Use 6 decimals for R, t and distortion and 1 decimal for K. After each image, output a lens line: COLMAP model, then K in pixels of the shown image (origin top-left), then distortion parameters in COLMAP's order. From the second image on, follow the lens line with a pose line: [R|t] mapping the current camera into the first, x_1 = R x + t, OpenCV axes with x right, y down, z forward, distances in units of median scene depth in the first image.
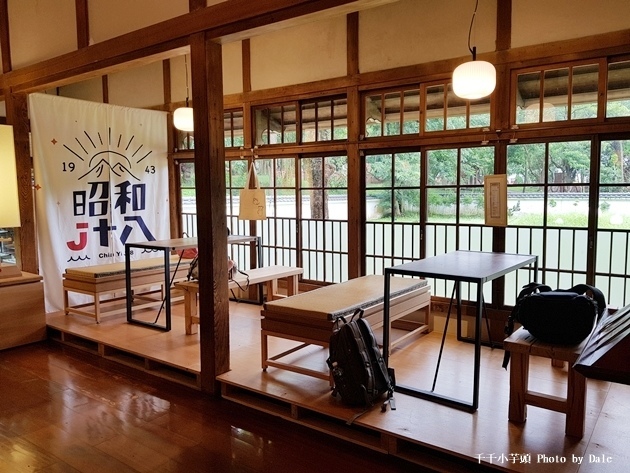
lens RADIAL K [[495.8, 0, 314.9], [0, 495.8, 235.6], [0, 0, 1]] dist [0.022986, -0.039154]
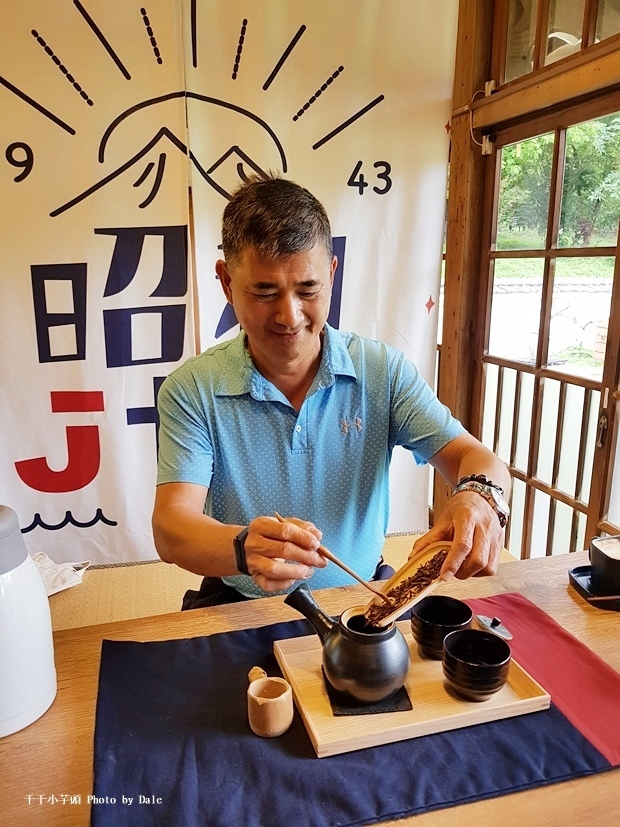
lens RADIAL K [[650.9, 0, 301.7], [0, 650.9, 477.4], [0, 0, 1]] dist [0.022986, -0.039154]
pose [[0.795177, 0.144132, -0.588998, -0.158066], [-0.046658, 0.983004, 0.177558, -0.045559], [0.604579, -0.113708, 0.788387, 0.768596]]
